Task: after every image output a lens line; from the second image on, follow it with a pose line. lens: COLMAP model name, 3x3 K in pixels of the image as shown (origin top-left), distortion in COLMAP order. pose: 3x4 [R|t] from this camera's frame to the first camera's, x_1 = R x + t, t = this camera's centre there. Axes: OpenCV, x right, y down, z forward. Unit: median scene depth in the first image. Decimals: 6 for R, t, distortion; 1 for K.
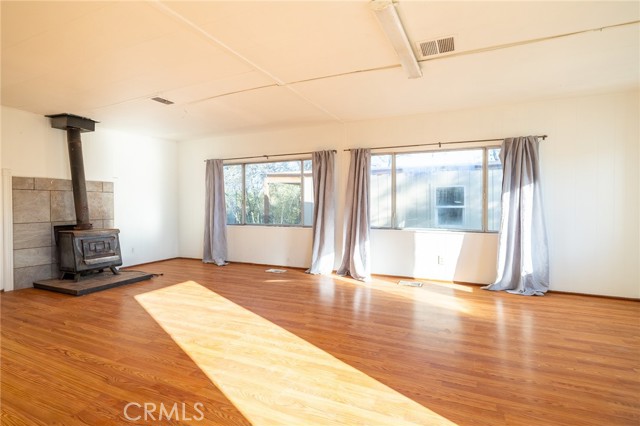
lens RADIAL K [[324.3, 0, 333.1], [0, 324.3, 202.8], [0, 0, 1]] dist [-0.001162, 0.001312]
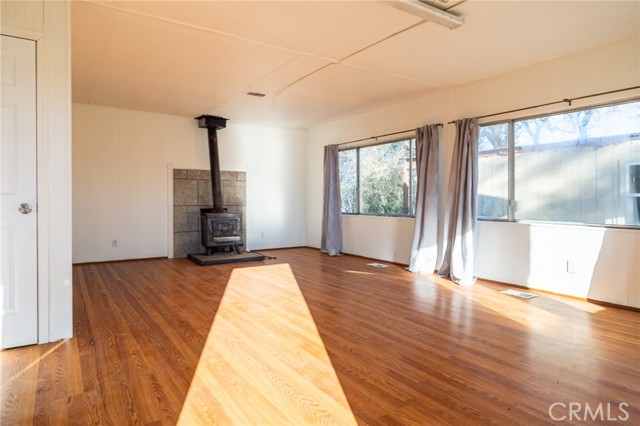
lens RADIAL K [[408.2, 0, 322.7], [0, 408.2, 198.2], [0, 0, 1]] dist [0.019614, -0.000075]
pose [[0.840268, 0.003534, -0.542160, 0.350543], [-0.003656, 0.999993, 0.000851, 0.028488], [0.542160, 0.001267, 0.840275, -0.031953]]
